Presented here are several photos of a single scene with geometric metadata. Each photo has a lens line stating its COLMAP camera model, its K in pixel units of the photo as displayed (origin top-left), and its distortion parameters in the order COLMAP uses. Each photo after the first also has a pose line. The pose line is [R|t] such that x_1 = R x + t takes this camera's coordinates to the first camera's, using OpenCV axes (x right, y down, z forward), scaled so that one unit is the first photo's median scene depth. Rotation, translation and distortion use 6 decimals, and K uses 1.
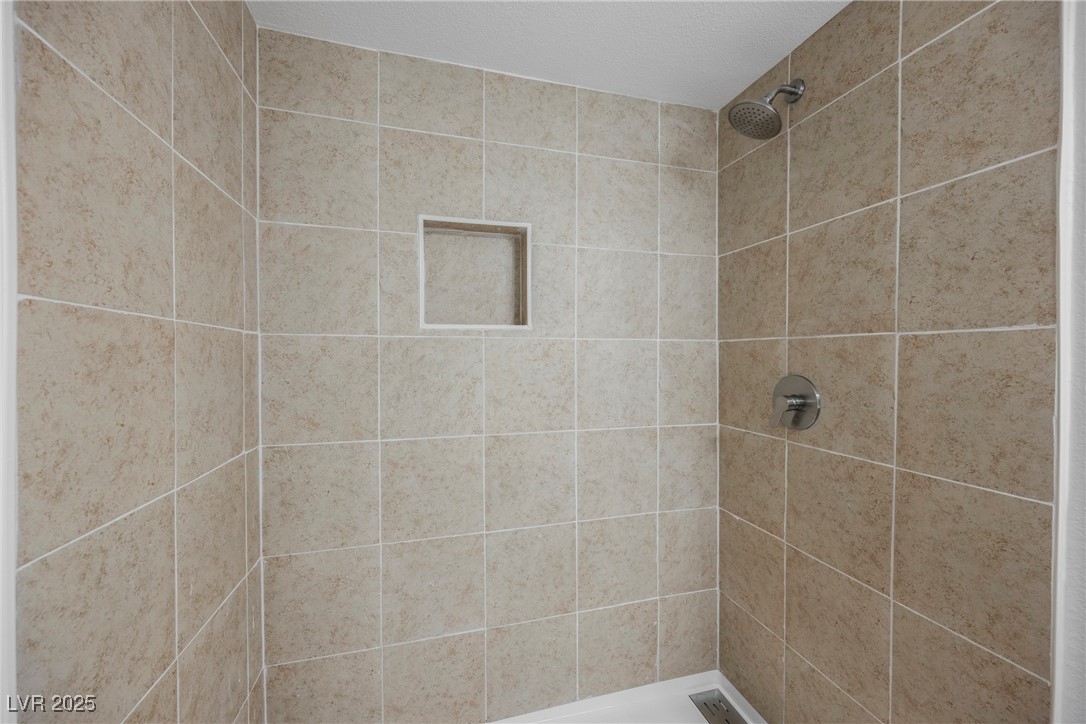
lens RADIAL K [[424.1, 0, 546.4], [0, 424.1, 364.0], [0, 0, 1]] dist [-0.002265, -0.000172]
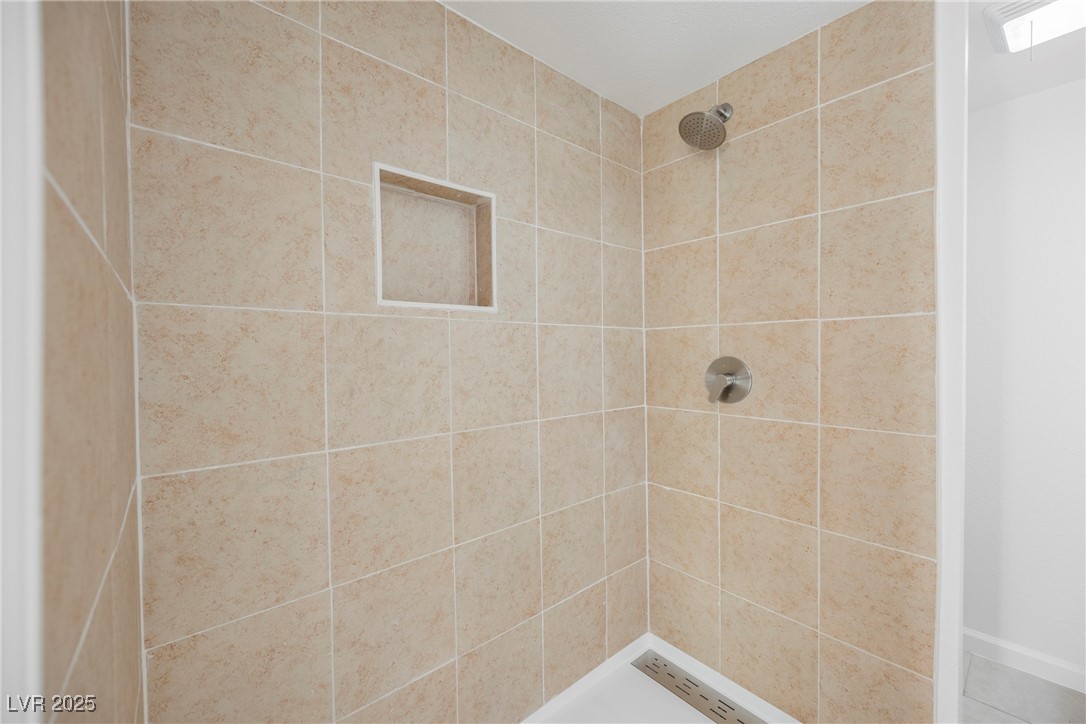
lens RADIAL K [[428.9, 0, 543.0], [0, 428.9, 362.0], [0, 0, 1]] dist [-0.001785, -0.000076]
pose [[0.904345, -0.018698, 0.426392, -0.367343], [0.019920, 0.999800, 0.001592, 0.028078], [-0.426336, 0.007054, 0.904537, 0.143662]]
